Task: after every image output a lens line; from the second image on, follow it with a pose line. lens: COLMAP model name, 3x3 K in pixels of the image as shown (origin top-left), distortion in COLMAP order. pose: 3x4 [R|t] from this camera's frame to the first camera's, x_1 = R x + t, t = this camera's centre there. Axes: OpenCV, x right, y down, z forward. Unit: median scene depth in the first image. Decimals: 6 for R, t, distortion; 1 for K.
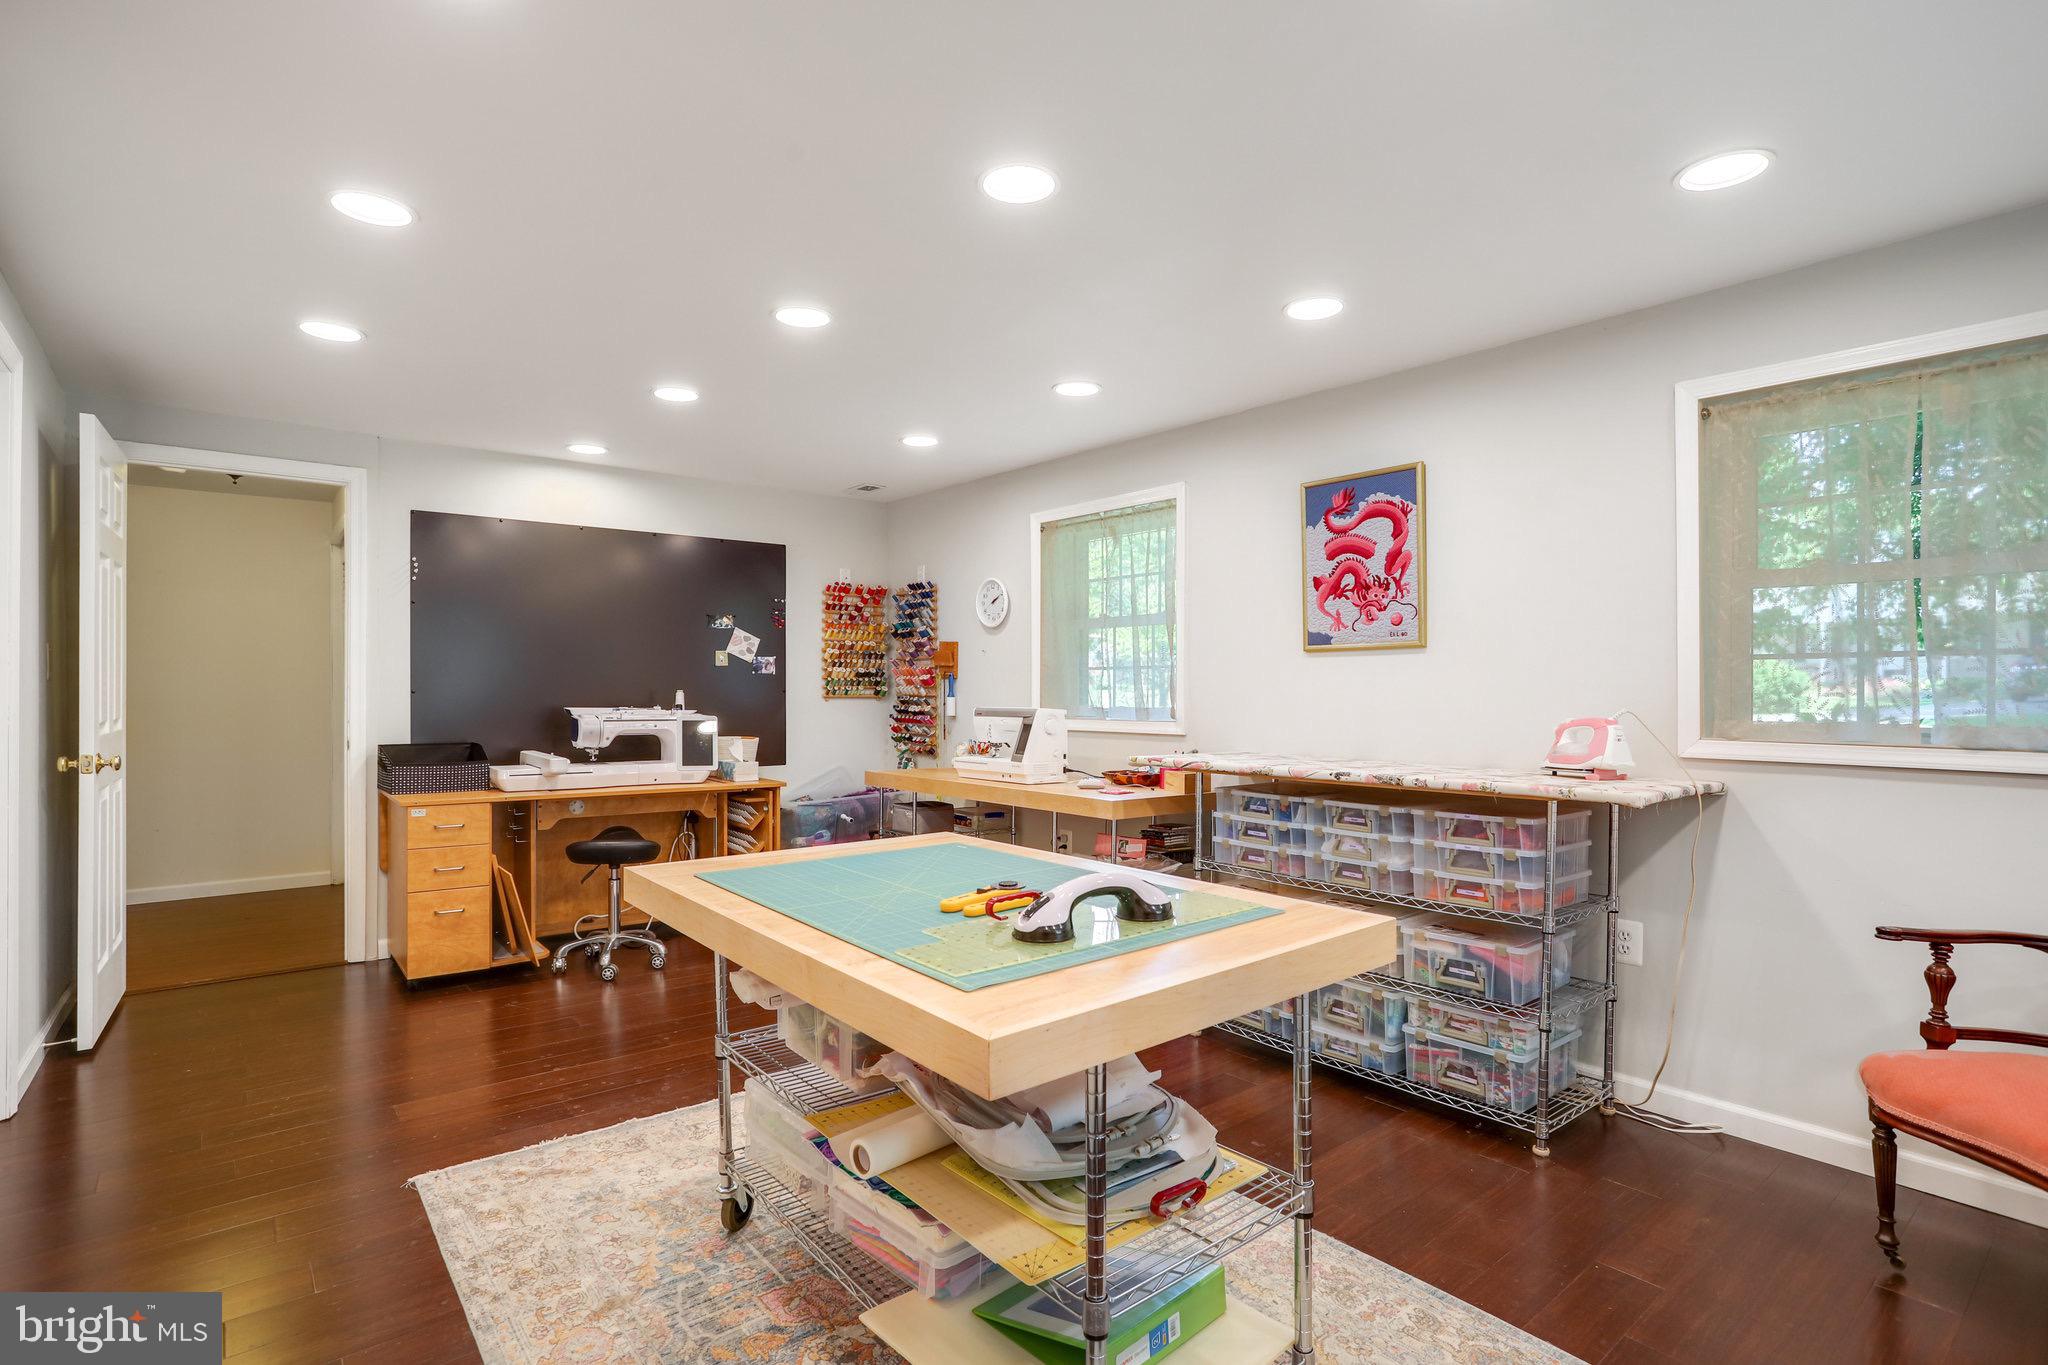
lens RADIAL K [[999.0, 0, 1024.0], [0, 999.0, 682.5], [0, 0, 1]] dist [-0.066599, 0.036548]
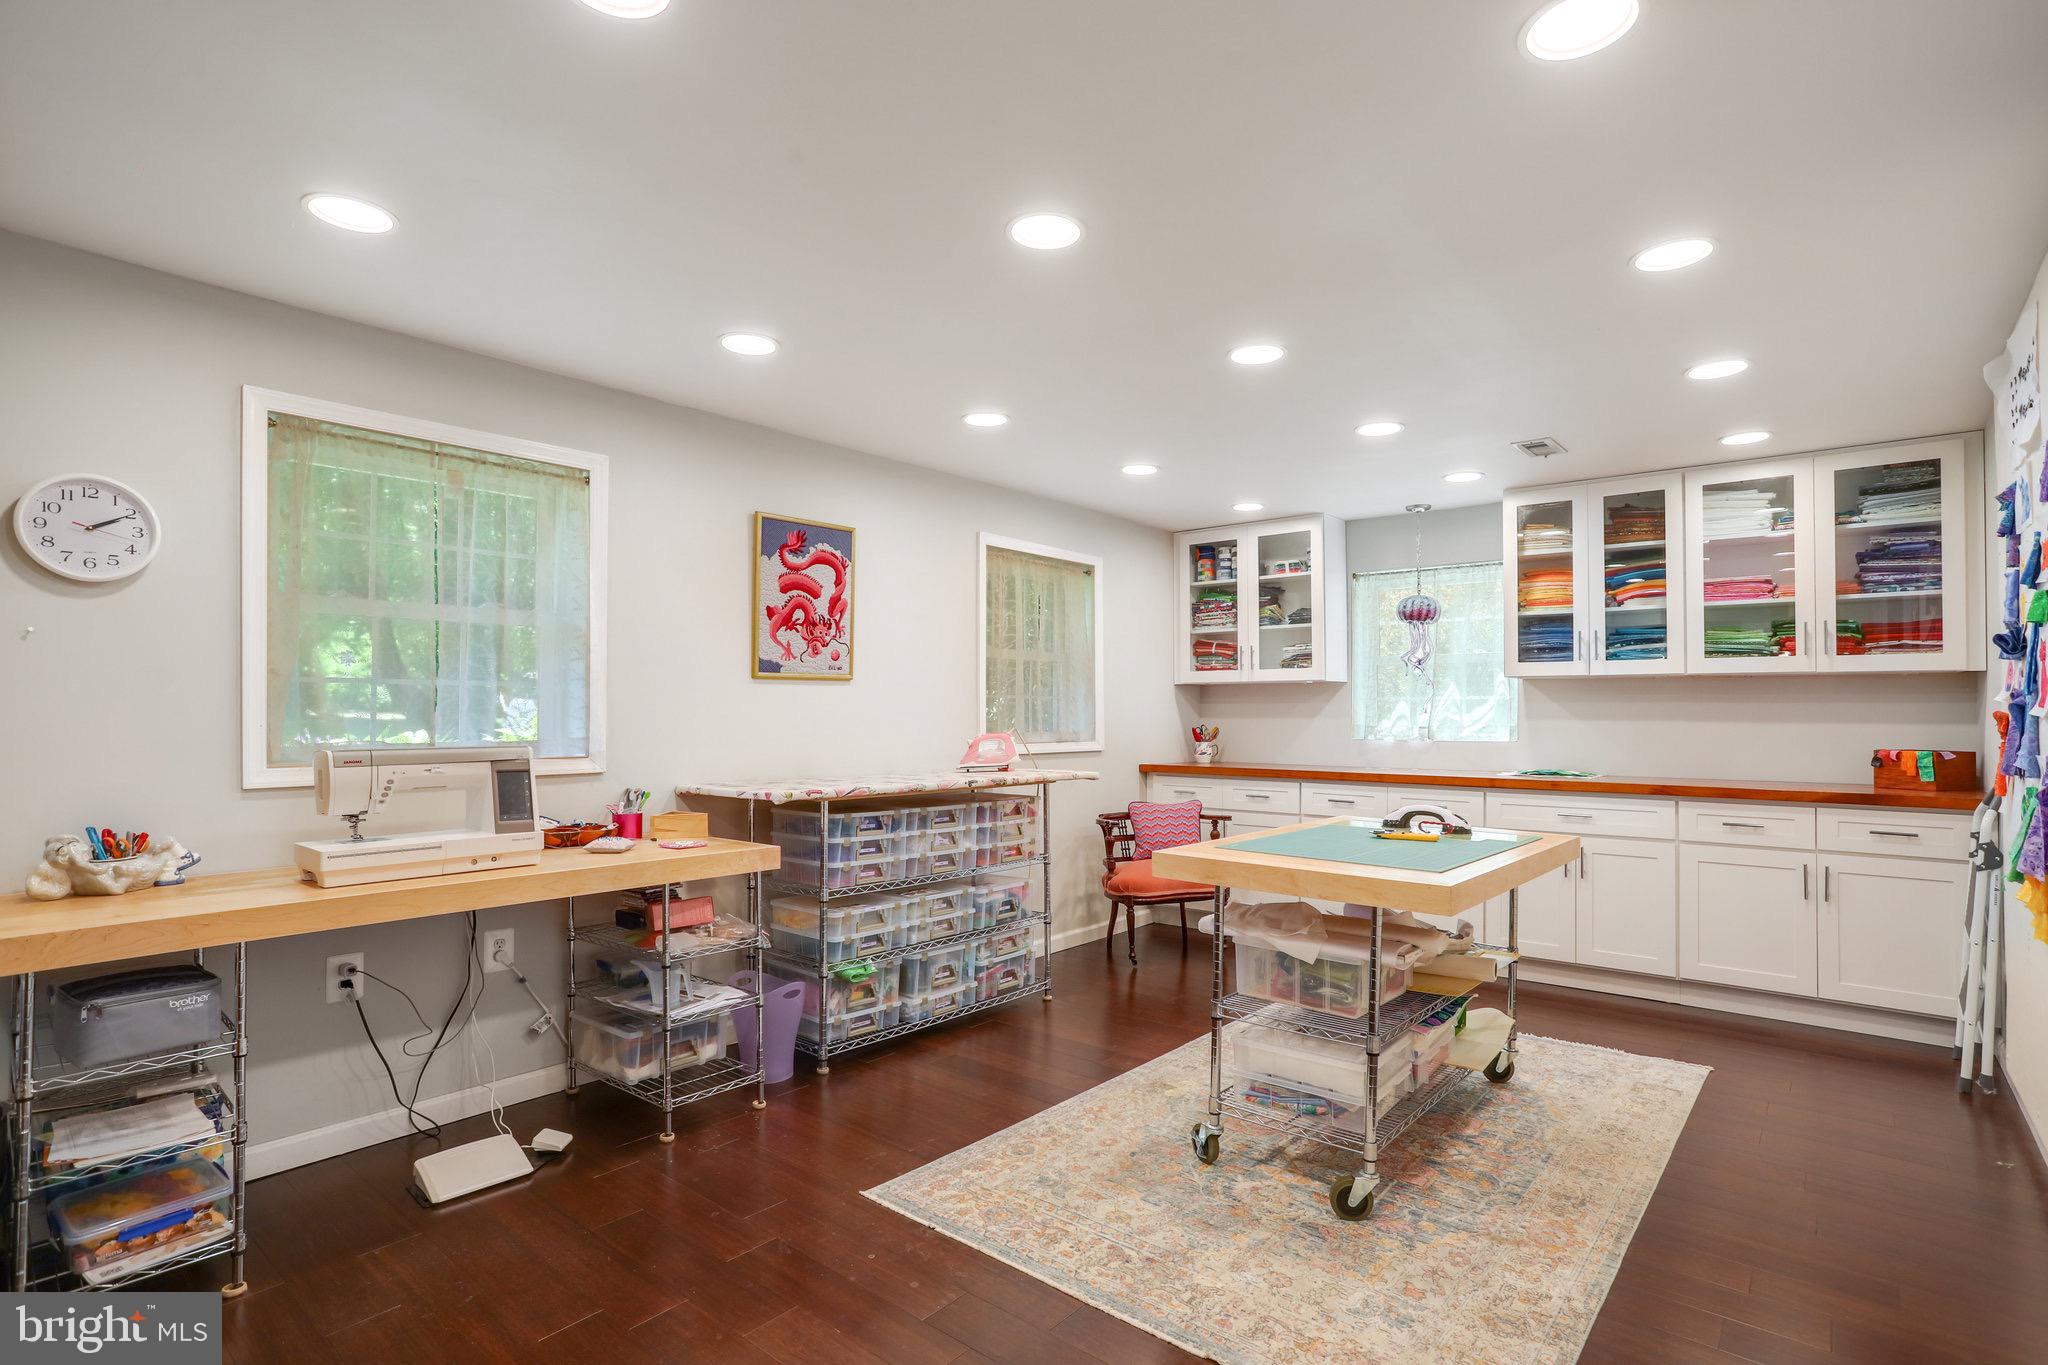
lens RADIAL K [[999.0, 0, 1024.0], [0, 999.0, 682.5], [0, 0, 1]] dist [-0.066599, 0.036548]
pose [[-0.162565, 0.022765, 0.986435, -0.811550], [-0.014149, 0.999577, -0.025400, -0.004418], [-0.986596, -0.018086, -0.162174, 0.952620]]
